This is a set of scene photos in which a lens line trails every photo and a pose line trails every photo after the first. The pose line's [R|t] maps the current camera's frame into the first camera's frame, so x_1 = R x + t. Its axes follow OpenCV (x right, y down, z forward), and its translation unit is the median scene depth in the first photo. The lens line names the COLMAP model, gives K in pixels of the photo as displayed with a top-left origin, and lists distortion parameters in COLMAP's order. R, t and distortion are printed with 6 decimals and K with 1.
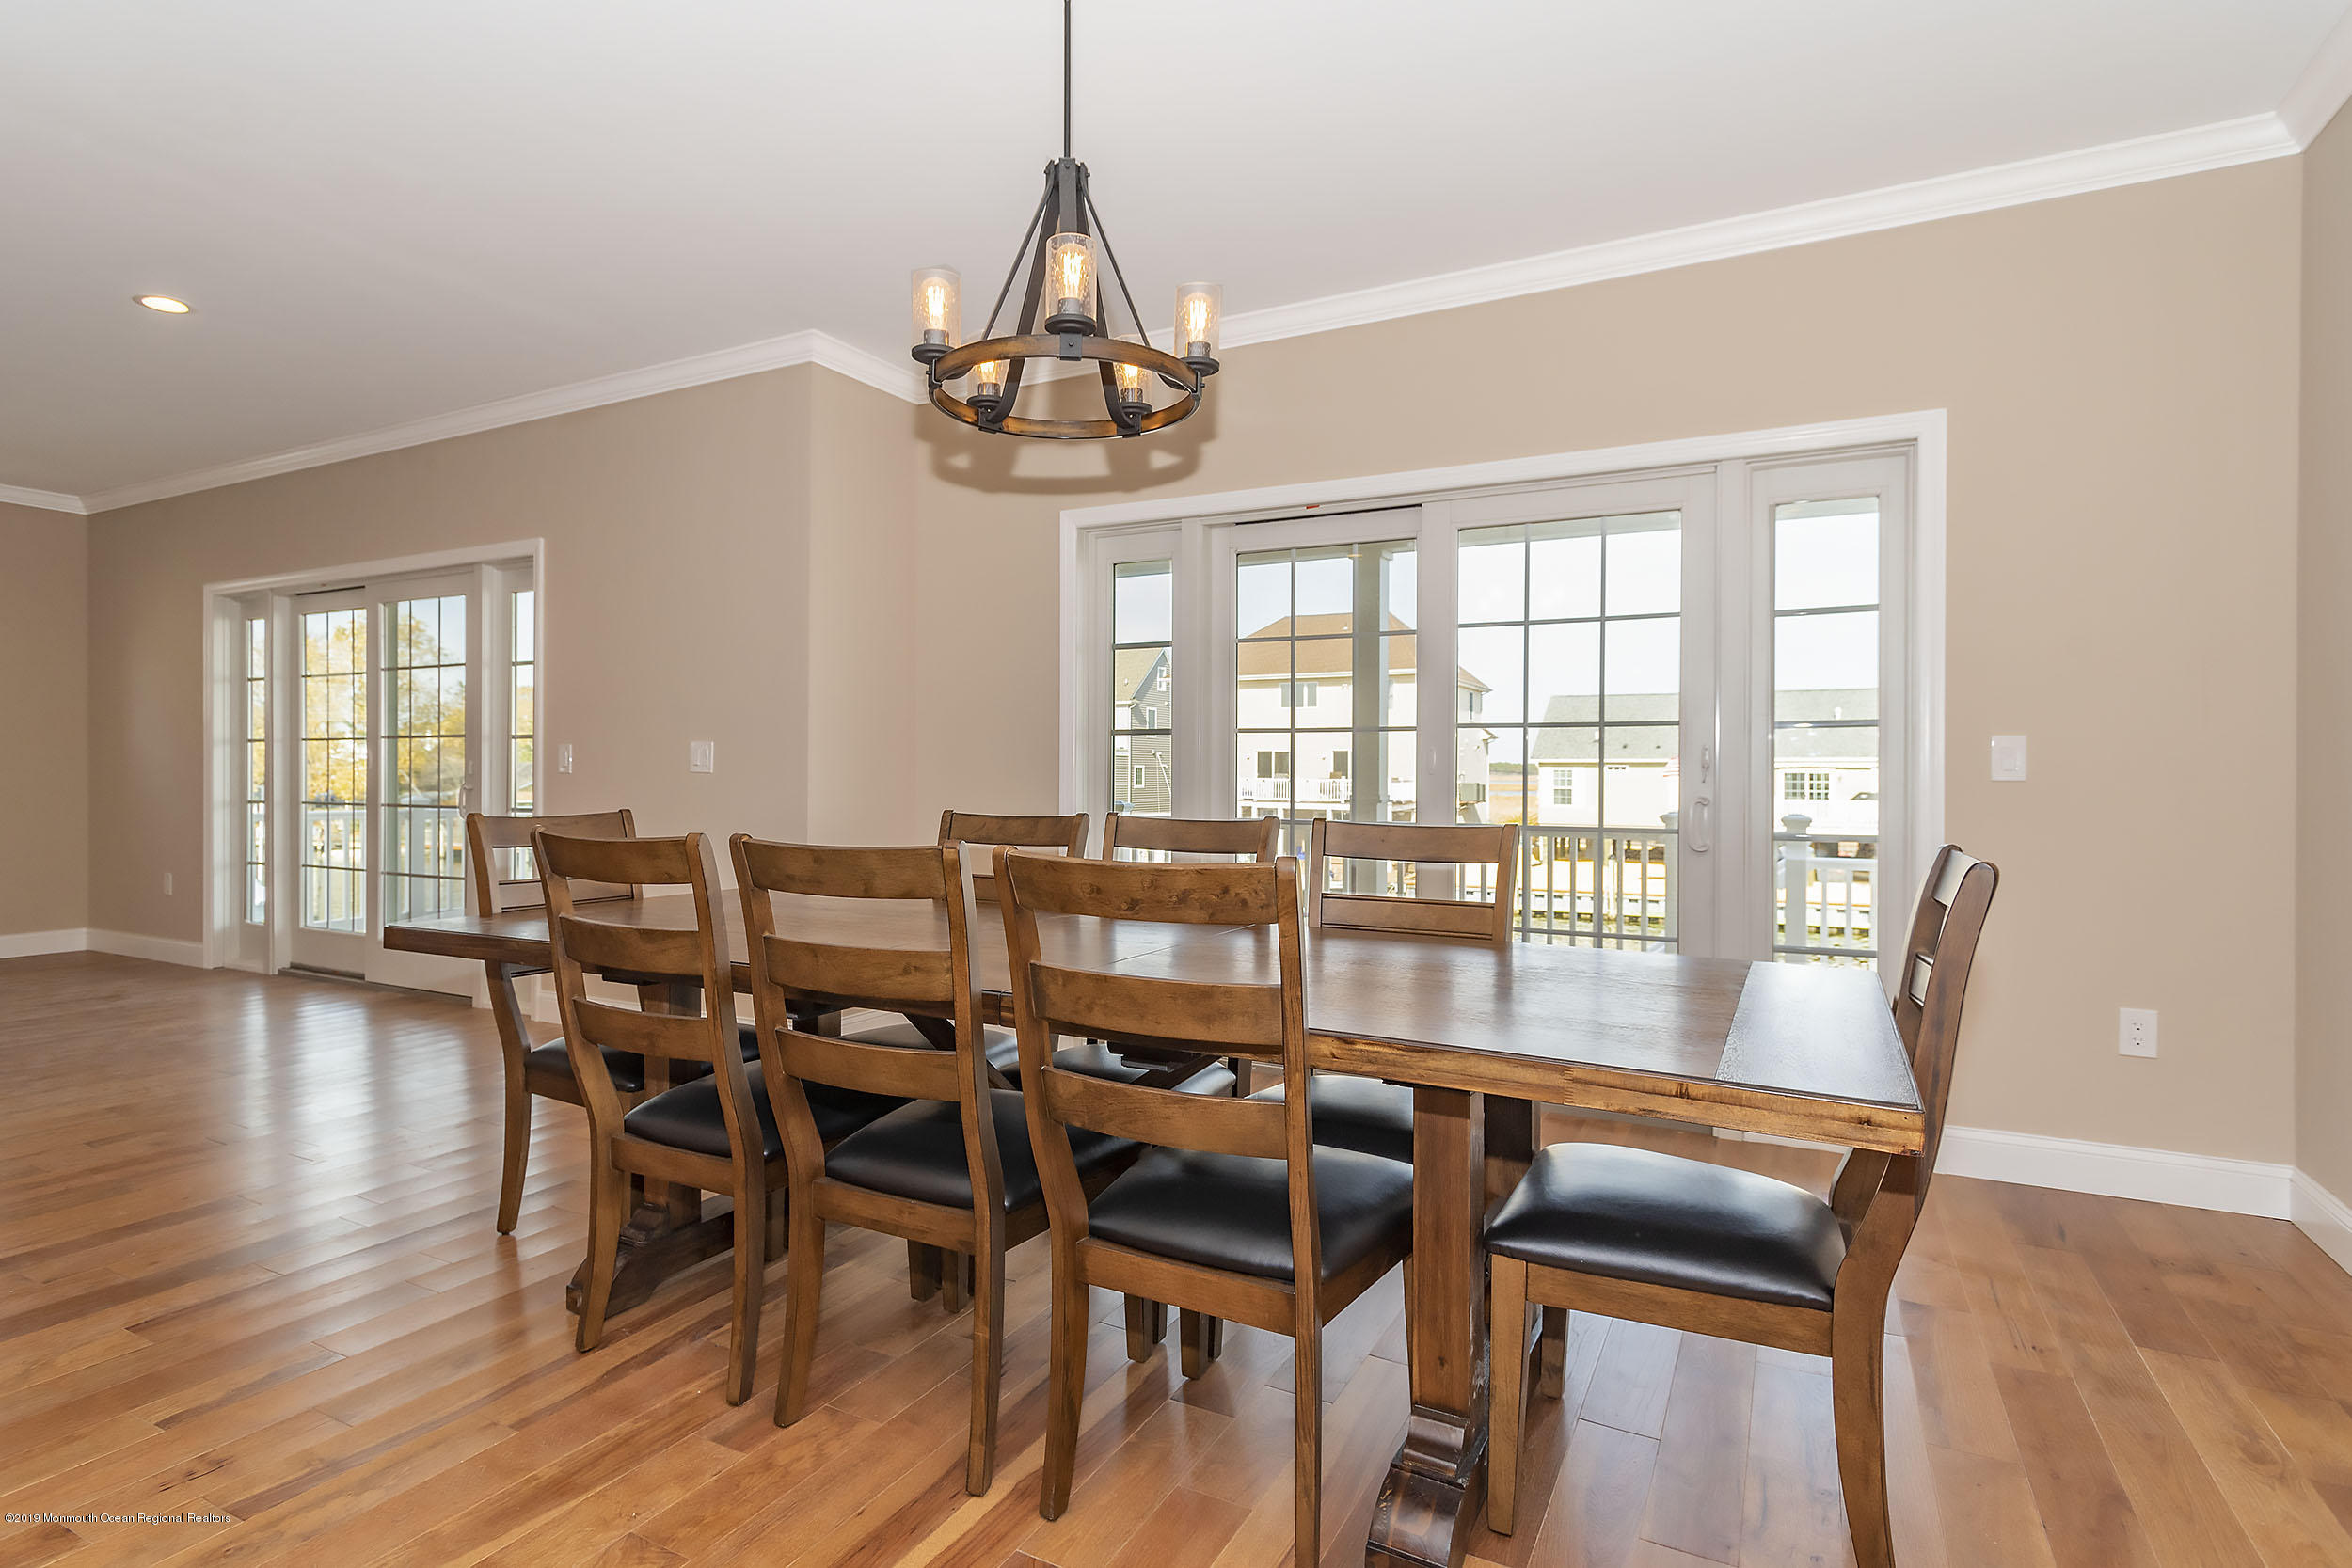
lens RADIAL K [[1224.5, 0, 1127.3], [0, 1224.5, 777.7], [0, 0, 1]] dist [0.007151, -0.000339]
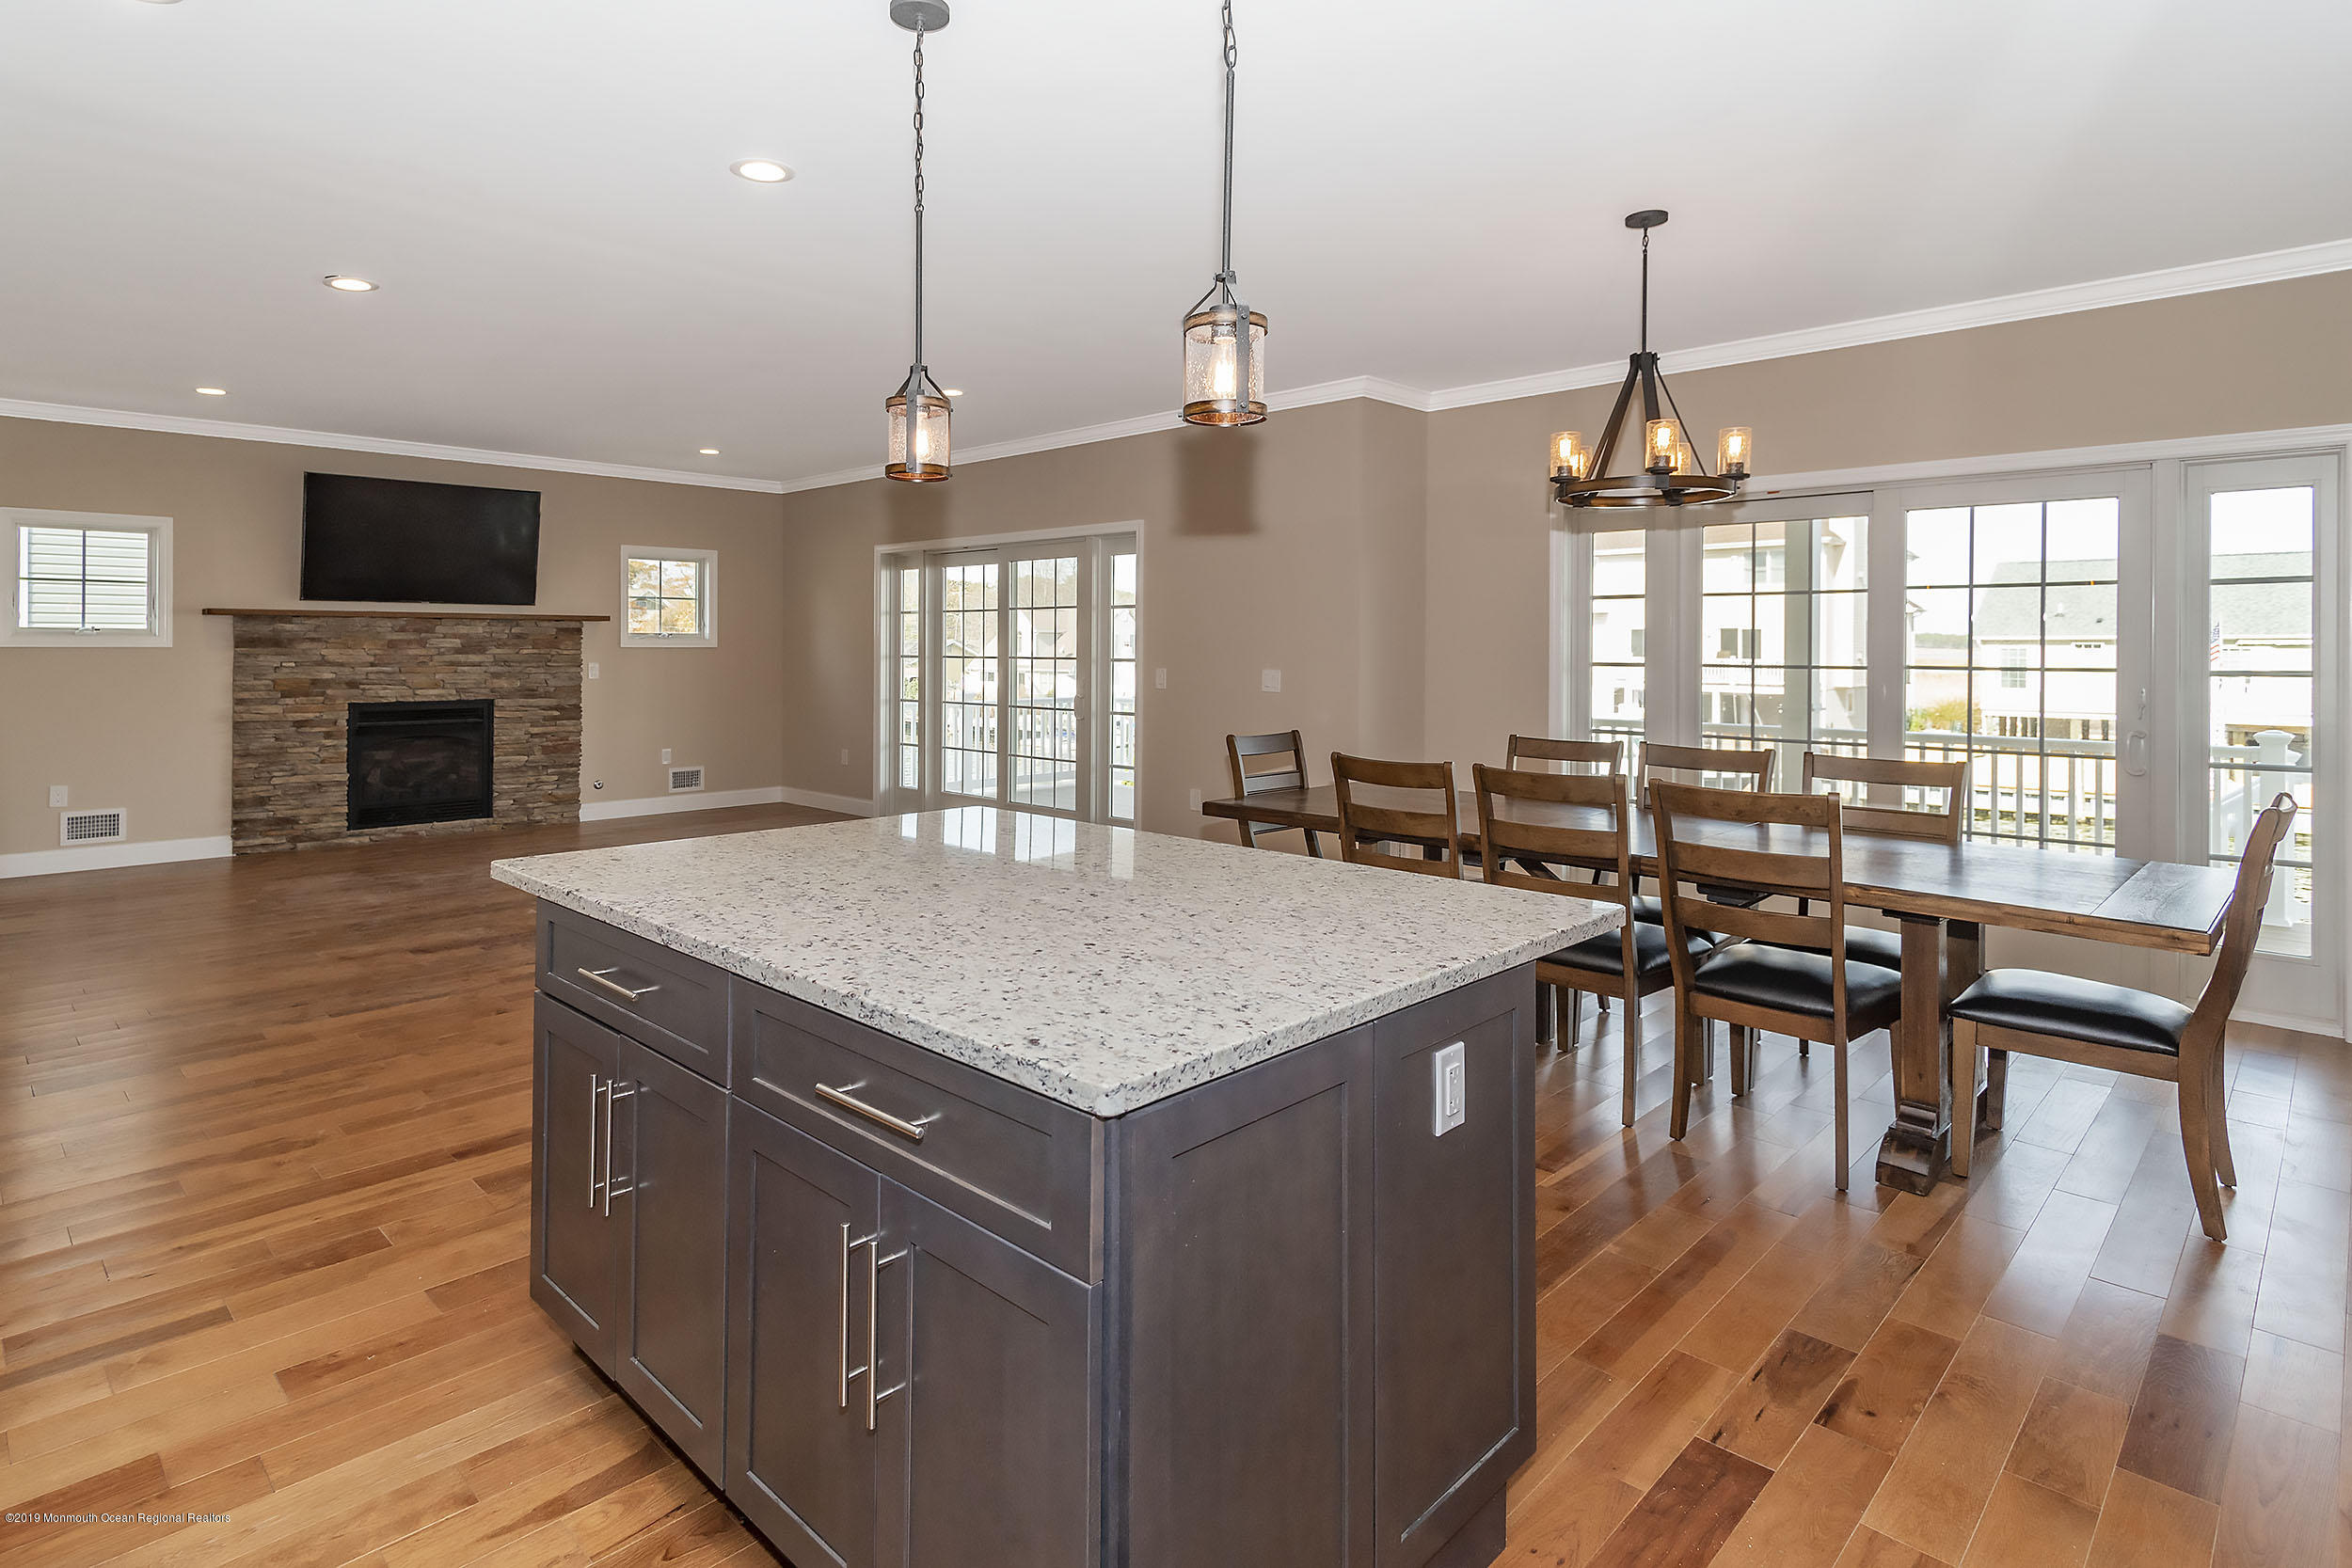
lens RADIAL K [[1223.3, 0, 1109.8], [0, 1223.3, 650.8], [0, 0, 1]] dist [0.014837, -0.001193]
pose [[0.958304, -0.001655, -0.285745, -0.260254], [0.001387, 0.999998, -0.001141, -0.100678], [0.285746, 0.000697, 0.958305, -0.761613]]
